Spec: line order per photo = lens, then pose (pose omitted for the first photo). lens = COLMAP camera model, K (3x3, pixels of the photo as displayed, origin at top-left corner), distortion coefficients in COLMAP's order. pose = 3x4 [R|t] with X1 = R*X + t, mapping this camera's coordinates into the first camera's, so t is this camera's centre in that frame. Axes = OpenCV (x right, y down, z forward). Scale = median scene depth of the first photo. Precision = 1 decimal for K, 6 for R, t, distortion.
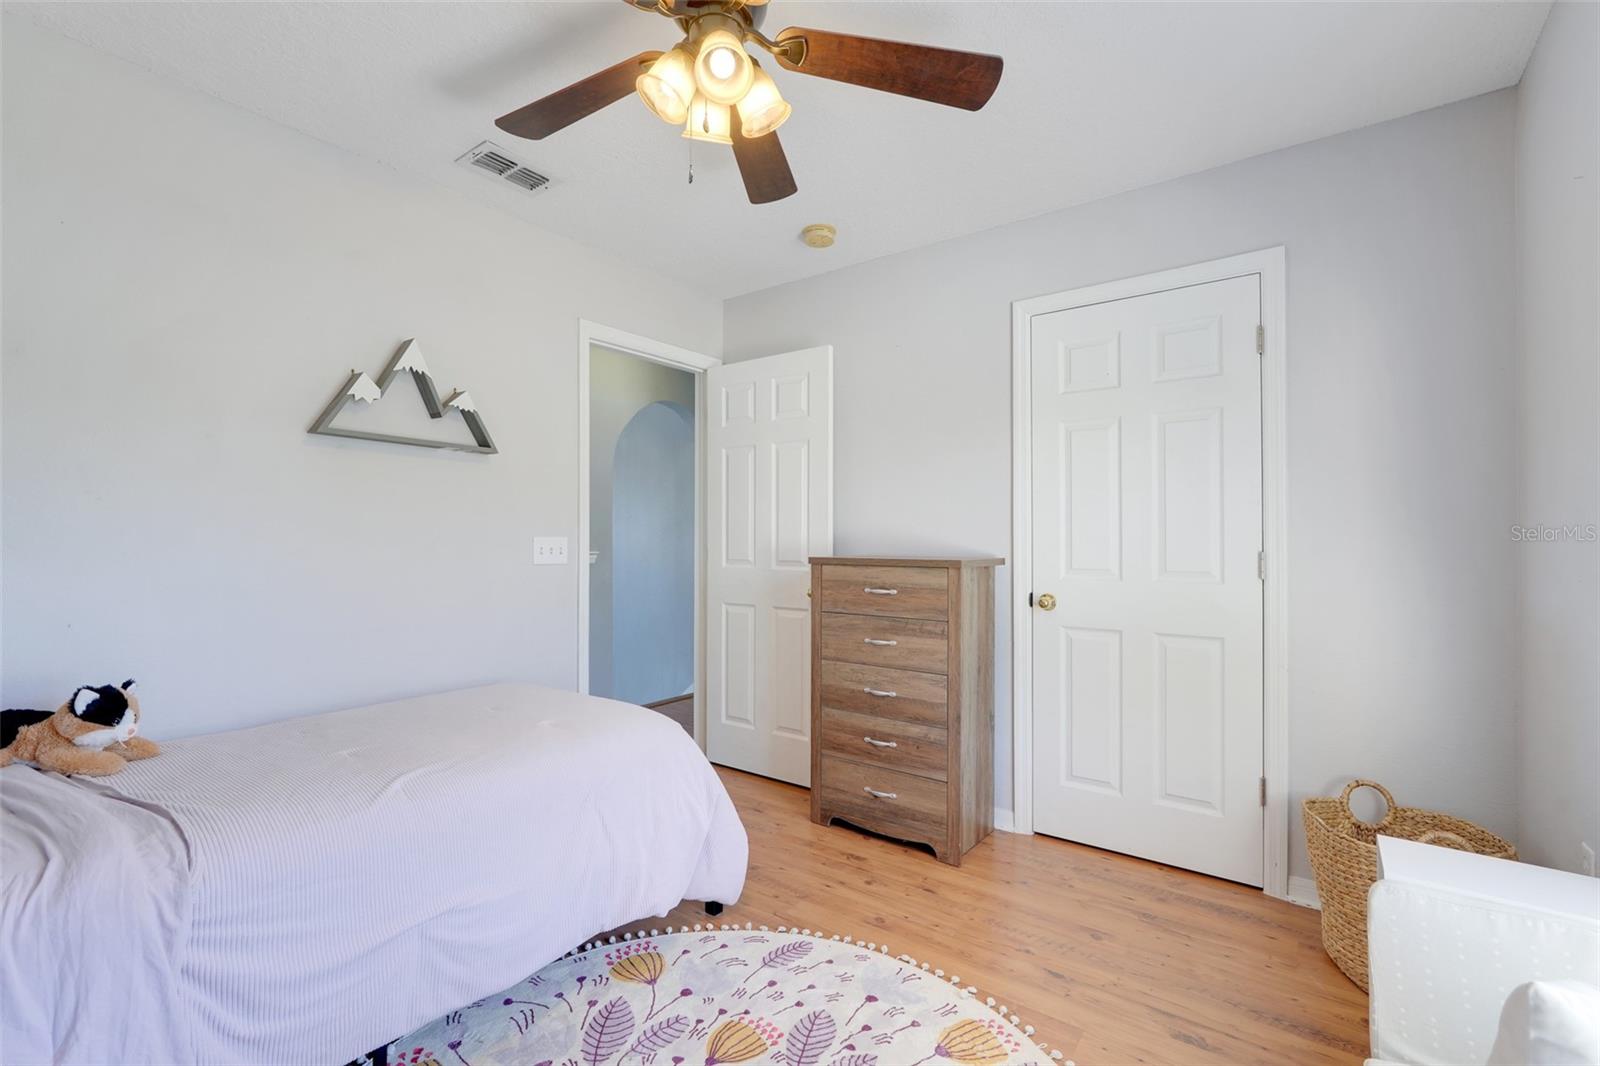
lens RADIAL K [[710.8, 0, 804.9], [0, 710.8, 535.7], [0, 0, 1]] dist [-0.009576, 0.005950]
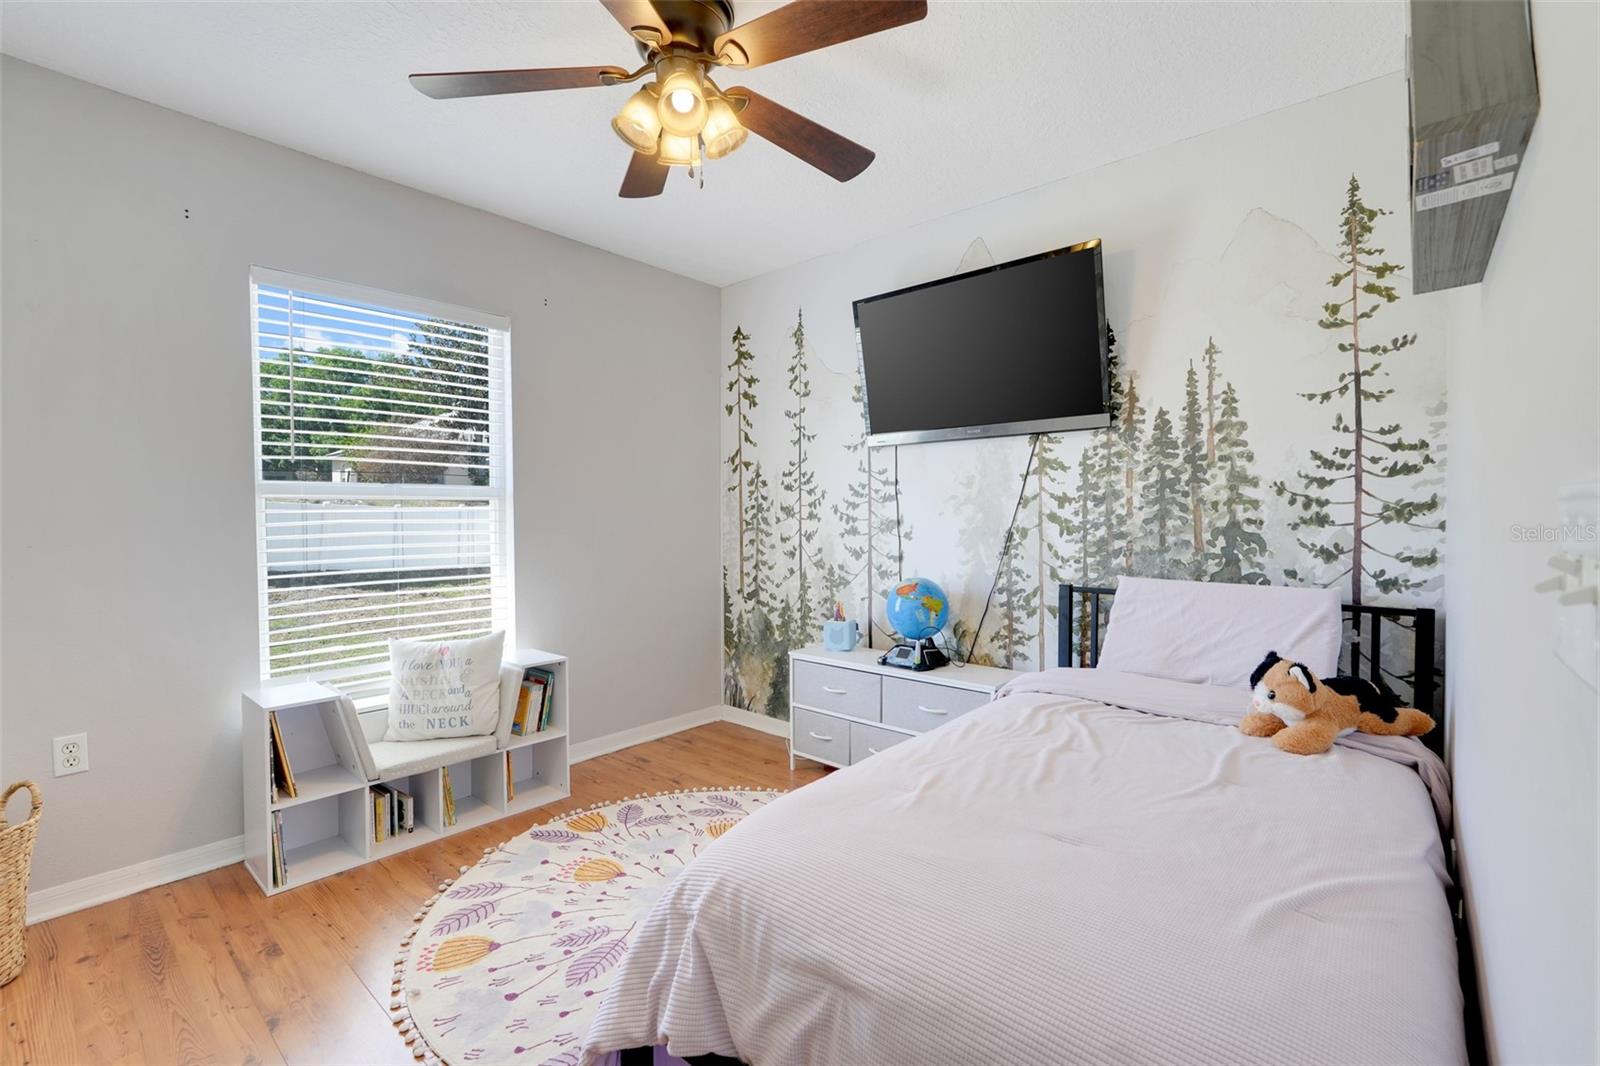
lens RADIAL K [[710.8, 0, 804.9], [0, 710.8, 535.7], [0, 0, 1]] dist [-0.009576, 0.005950]
pose [[-0.996513, -0.000832, 0.083437, -0.390138], [0.001305, 0.999673, 0.025557, 0.013844], [-0.083431, 0.025576, -0.996185, 1.966201]]
